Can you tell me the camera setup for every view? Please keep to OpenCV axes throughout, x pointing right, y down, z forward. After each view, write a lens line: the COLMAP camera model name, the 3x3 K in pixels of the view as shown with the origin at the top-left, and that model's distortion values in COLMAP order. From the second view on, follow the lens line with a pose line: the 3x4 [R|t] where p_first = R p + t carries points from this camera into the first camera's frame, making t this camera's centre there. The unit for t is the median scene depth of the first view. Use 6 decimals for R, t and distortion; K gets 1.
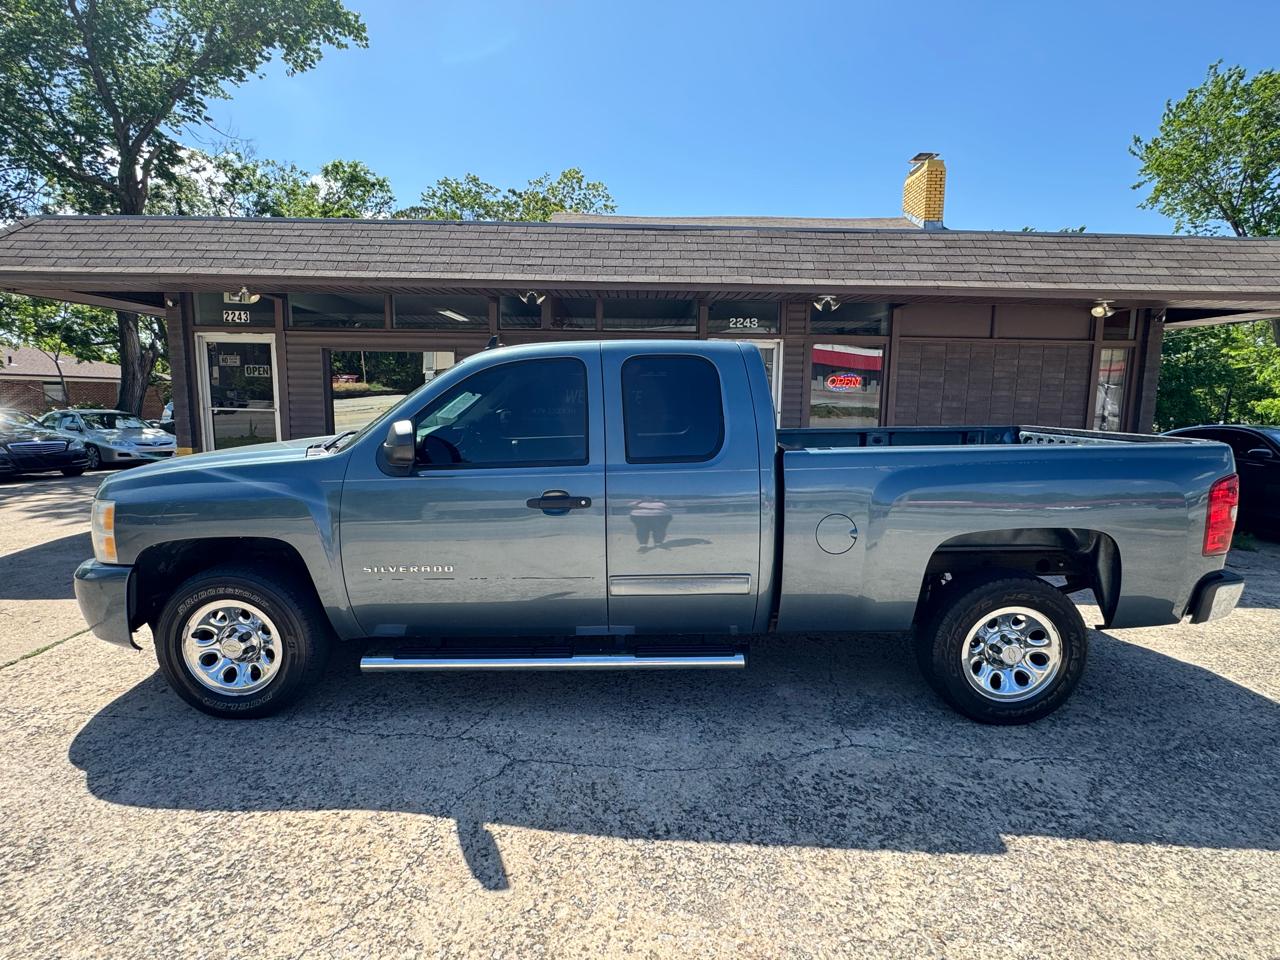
lens RADIAL K [[635.6, 0, 640.0], [0, 635.6, 480.0], [0, 0, 1]] dist [0.000078, 0.000079]
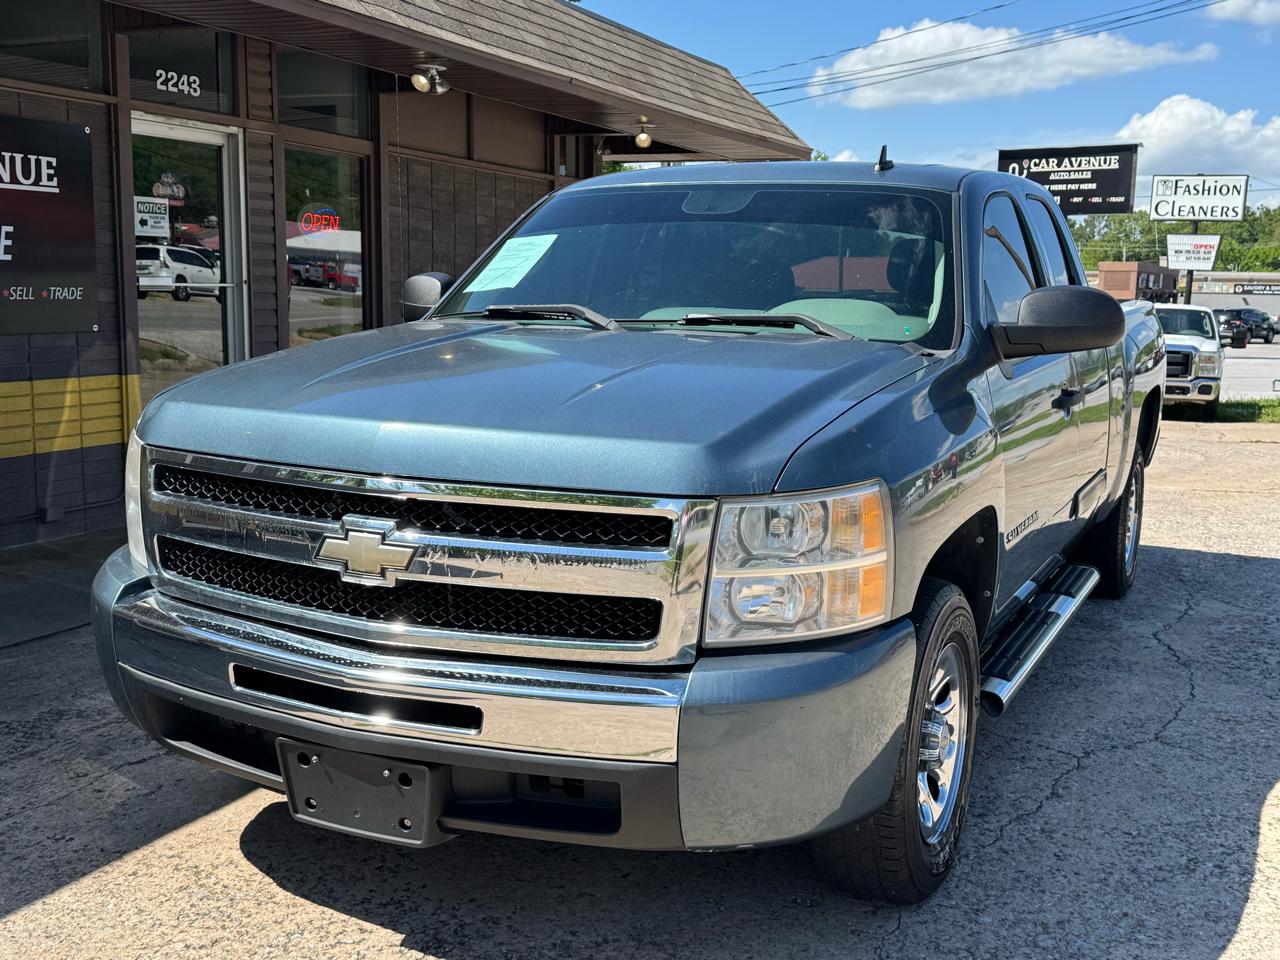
lens RADIAL K [[1403.3, 0, 640.0], [0, 1403.3, 480.0], [0, 0, 1]] dist [0.196809, -0.449452]
pose [[0.432114, -0.129285, 0.892504, -1.744056], [0.102466, 0.990300, 0.093841, -0.074567], [-0.895979, 0.050901, 0.441170, 0.711732]]
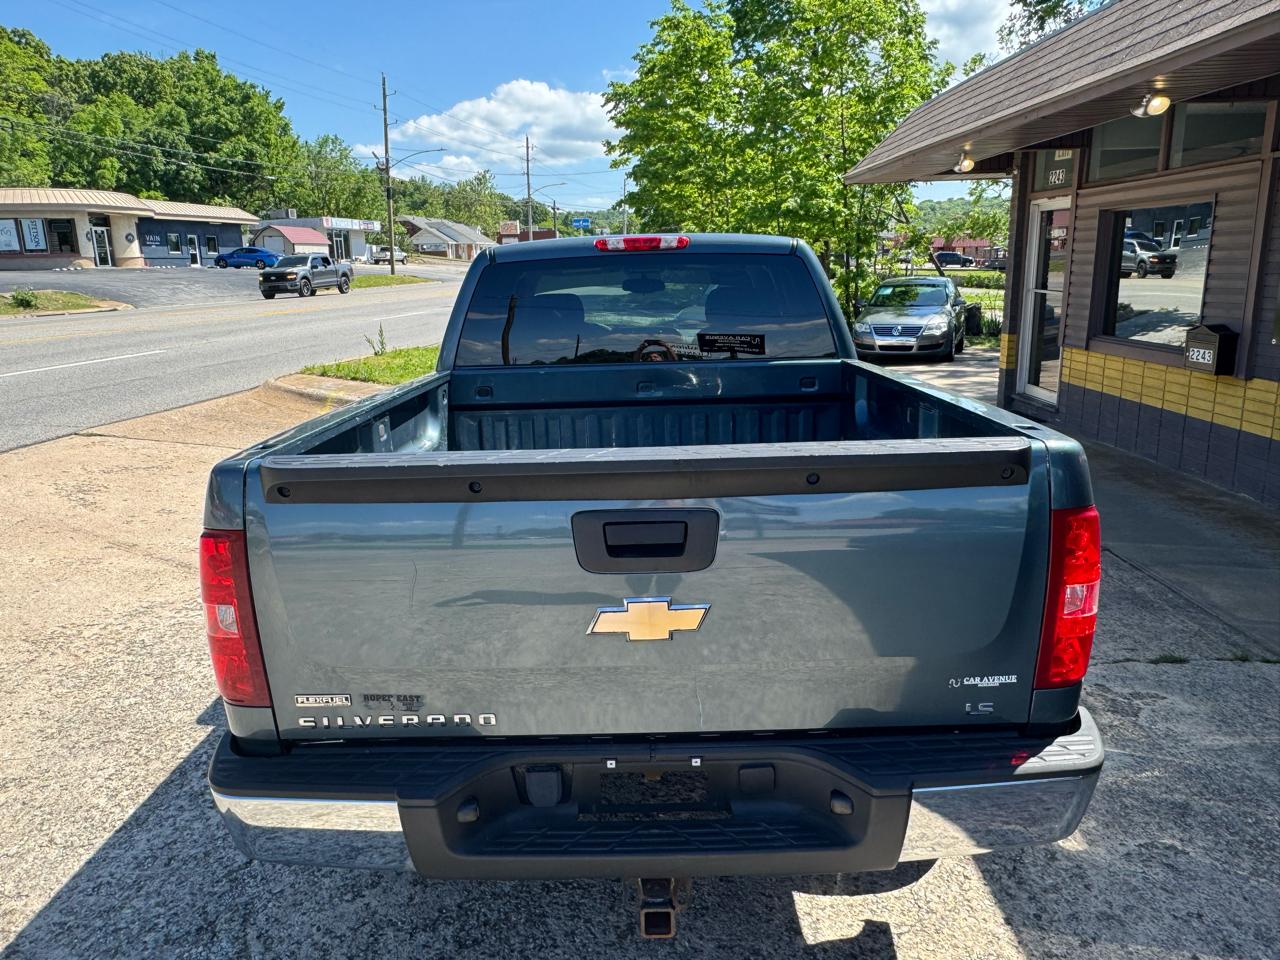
lens RADIAL K [[894.1, 0, 637.5], [0, 894.1, 472.8], [0, 0, 1]] dist [-0.002763, 0.001908]
pose [[-0.007254, 0.217604, -0.976010, 1.524320], [-0.103889, 0.970590, 0.217168, -0.214331], [0.994562, 0.102972, 0.015566, 1.279519]]
